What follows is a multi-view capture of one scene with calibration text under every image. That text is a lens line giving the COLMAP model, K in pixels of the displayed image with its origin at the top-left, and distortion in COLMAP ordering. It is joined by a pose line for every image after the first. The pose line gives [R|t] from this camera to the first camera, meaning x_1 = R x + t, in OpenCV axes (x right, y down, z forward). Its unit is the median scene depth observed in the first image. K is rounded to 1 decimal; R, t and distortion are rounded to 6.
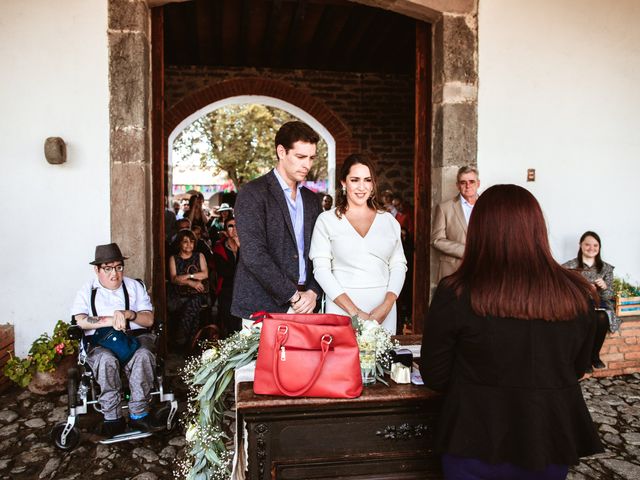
lens RADIAL K [[510.3, 0, 308.6], [0, 510.3, 230.3], [0, 0, 1]] dist [-0.030189, 0.008173]
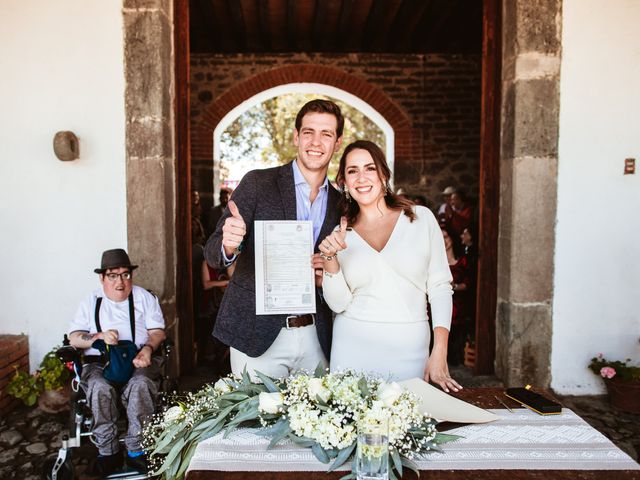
lens RADIAL K [[520.1, 0, 301.2], [0, 520.1, 239.1], [0, 0, 1]] dist [-0.046332, 0.044894]
pose [[0.989929, 0.006336, -0.141423, 0.040877], [-0.002786, 0.999676, 0.025284, -0.013067], [0.141537, -0.024635, 0.989626, 0.120929]]
